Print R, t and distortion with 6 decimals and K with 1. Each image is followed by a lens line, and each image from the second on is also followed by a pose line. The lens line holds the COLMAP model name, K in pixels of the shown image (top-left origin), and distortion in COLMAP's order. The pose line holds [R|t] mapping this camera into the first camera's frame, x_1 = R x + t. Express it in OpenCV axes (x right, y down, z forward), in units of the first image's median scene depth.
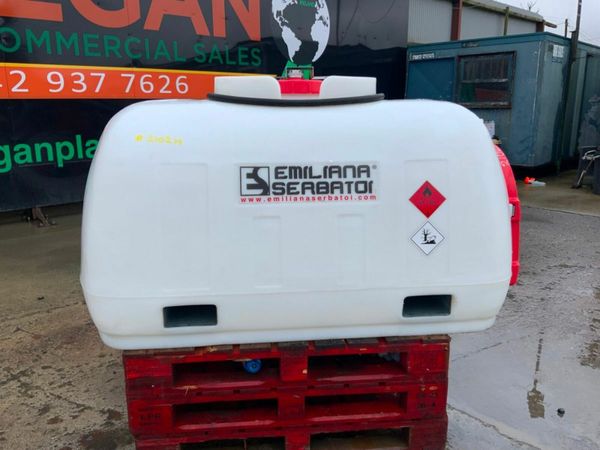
lens RADIAL K [[500.2, 0, 300.0], [0, 500.2, 225.0], [0, 0, 1]] dist [0.096372, -0.176002]
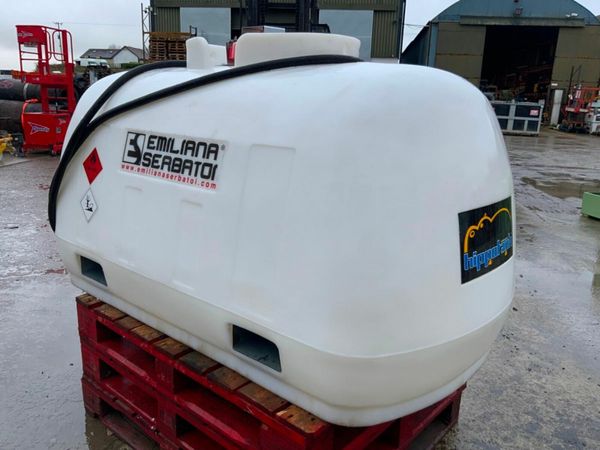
lens RADIAL K [[500.2, 0, 300.0], [0, 500.2, 225.0], [0, 0, 1]] dist [0.096372, -0.176002]
pose [[0.684746, 0.206307, -0.698970, 0.787146], [-0.200670, 0.975394, 0.091310, -0.093086], [0.700610, 0.077738, 0.709297, 0.539993]]
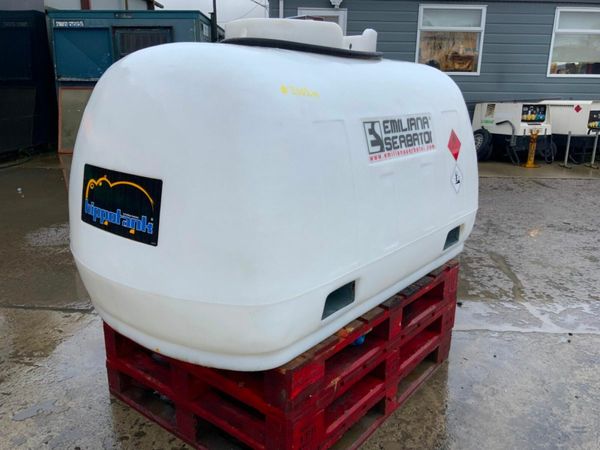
lens RADIAL K [[500.2, 0, 300.0], [0, 500.2, 225.0], [0, 0, 1]] dist [0.096372, -0.176002]
pose [[0.703740, -0.178834, 0.687582, -0.829545], [0.152285, 0.983277, 0.099879, -0.040160], [-0.693945, 0.034419, 0.719205, 0.416475]]
